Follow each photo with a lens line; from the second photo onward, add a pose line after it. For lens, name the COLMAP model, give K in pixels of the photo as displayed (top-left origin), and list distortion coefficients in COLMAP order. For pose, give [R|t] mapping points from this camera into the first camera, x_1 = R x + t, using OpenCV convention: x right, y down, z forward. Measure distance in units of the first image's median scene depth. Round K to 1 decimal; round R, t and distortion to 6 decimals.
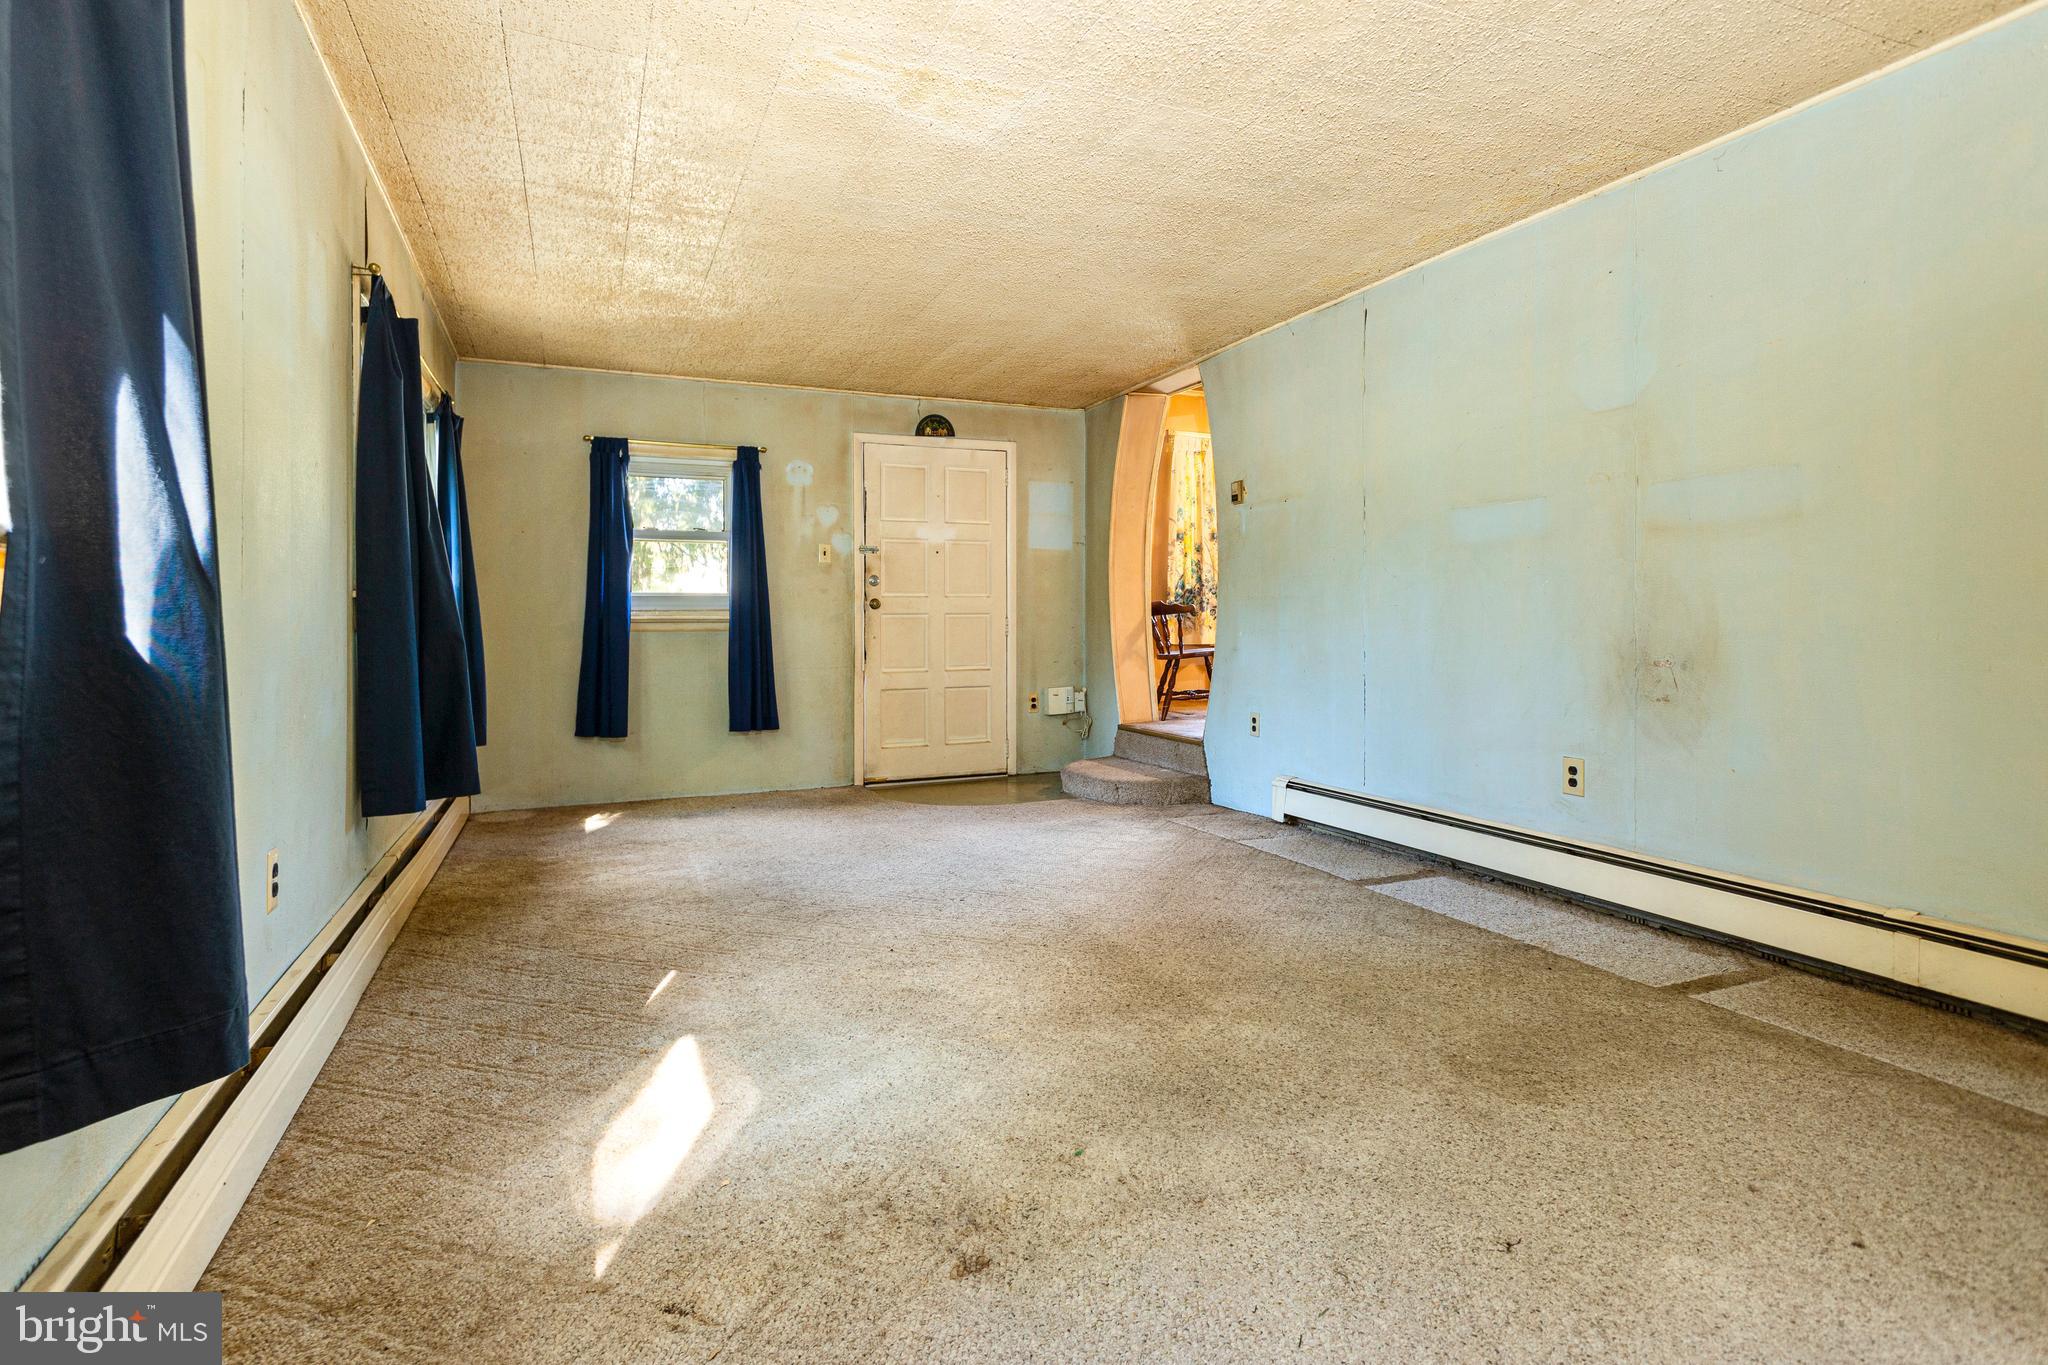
lens RADIAL K [[1039.7, 0, 1022.4], [0, 1039.7, 652.9], [0, 0, 1]] dist [0.004988, 0.000929]
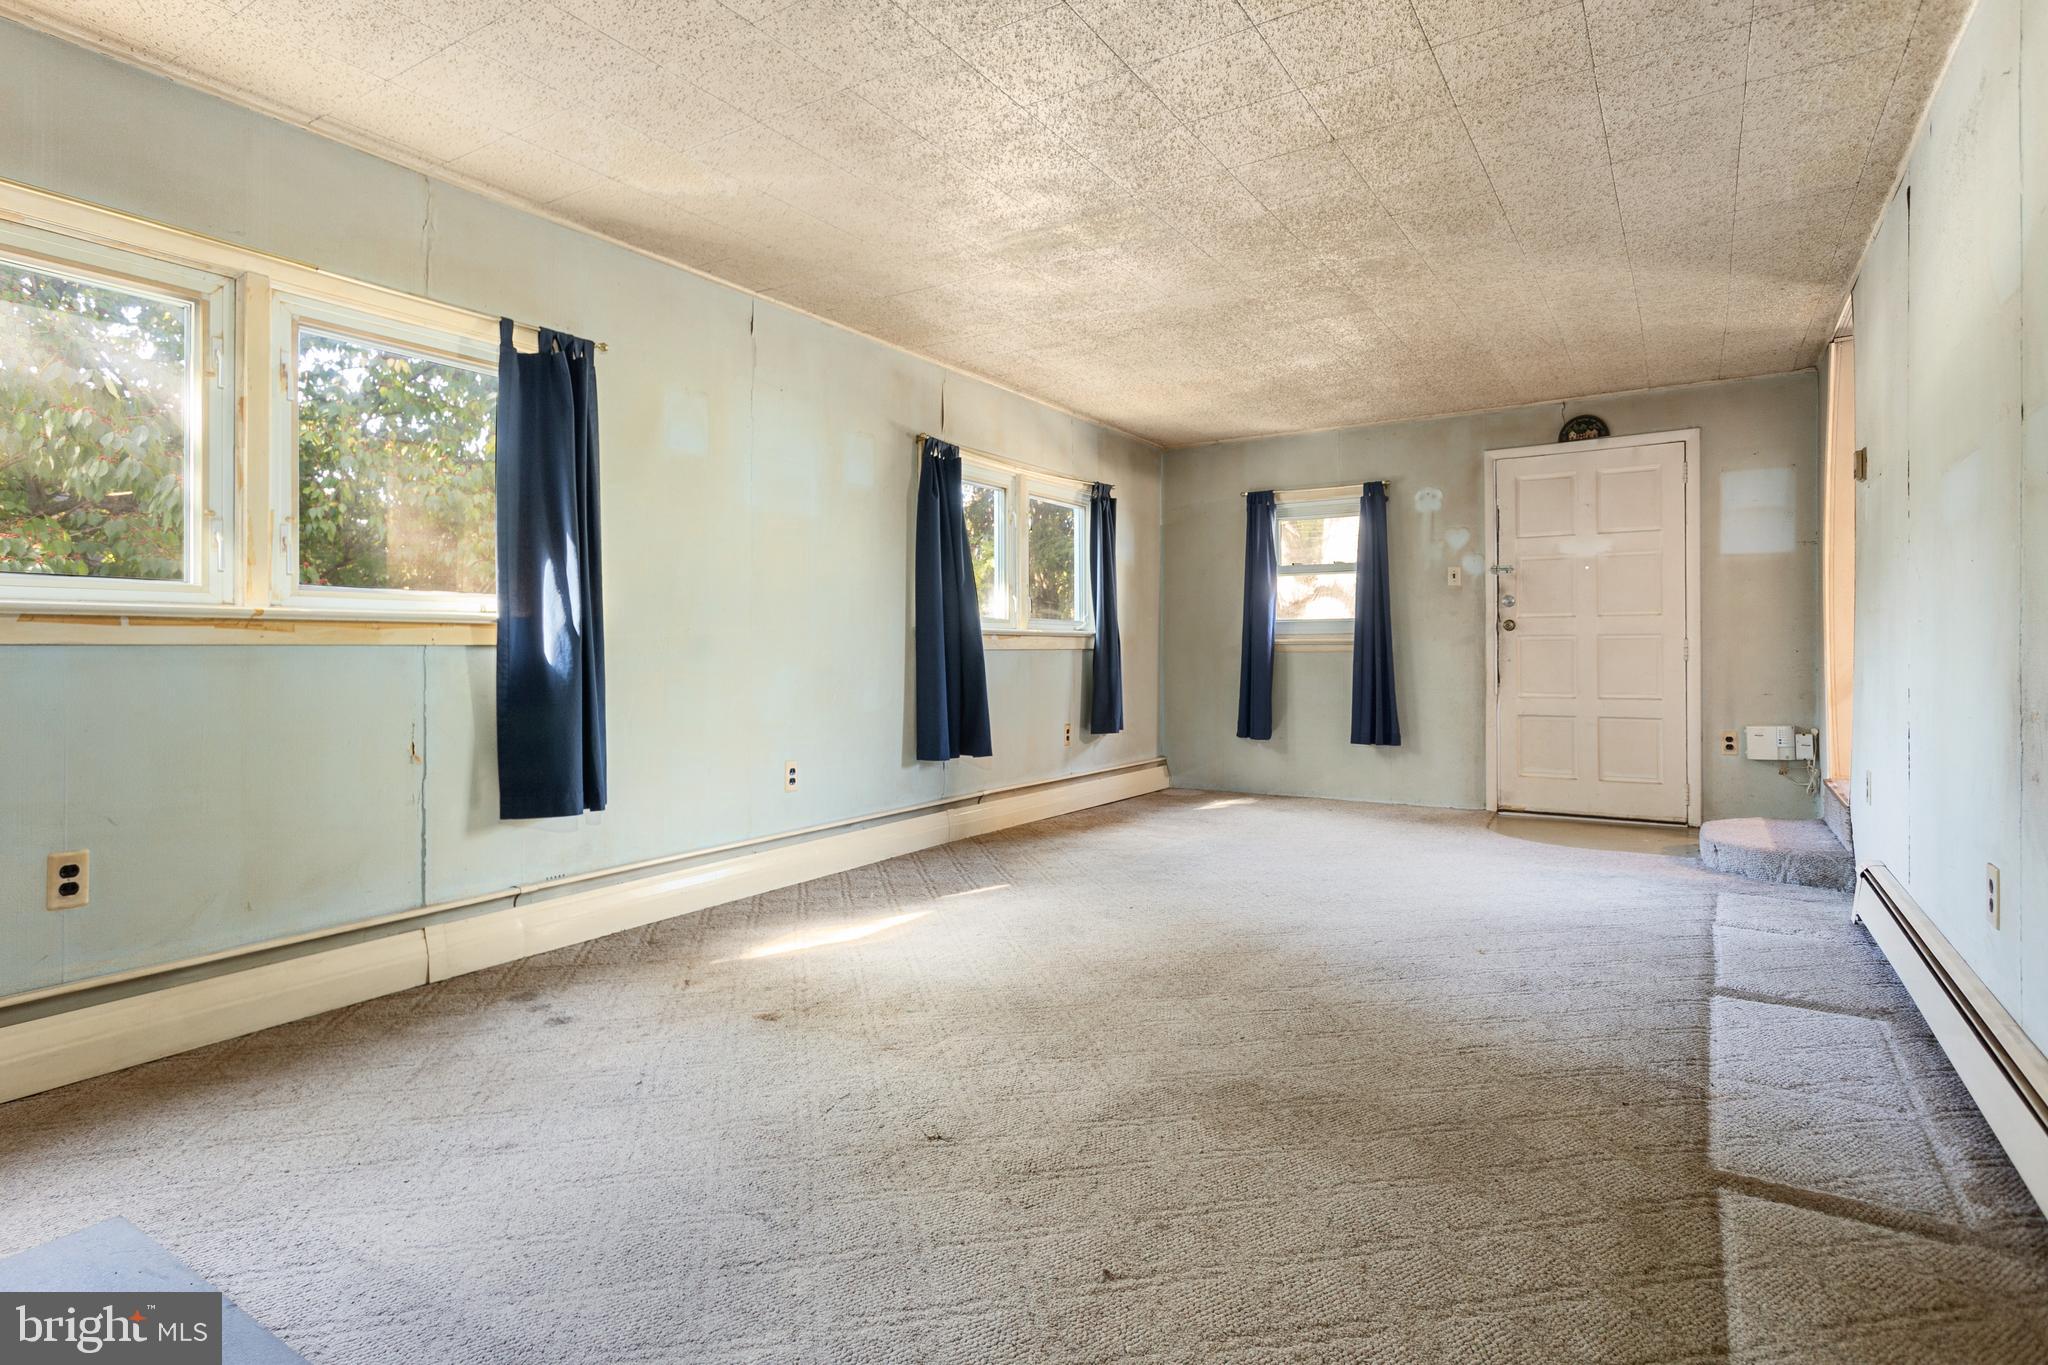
lens RADIAL K [[1024.8, 0, 1024.0], [0, 1024.8, 682.5], [0, 0, 1]] dist [-0.000069, 0.000293]
pose [[0.556500, 0.032513, -0.830211, 0.405932], [-0.023505, 0.999450, 0.023385, -0.005873], [0.830515, 0.006500, 0.556958, 0.100125]]
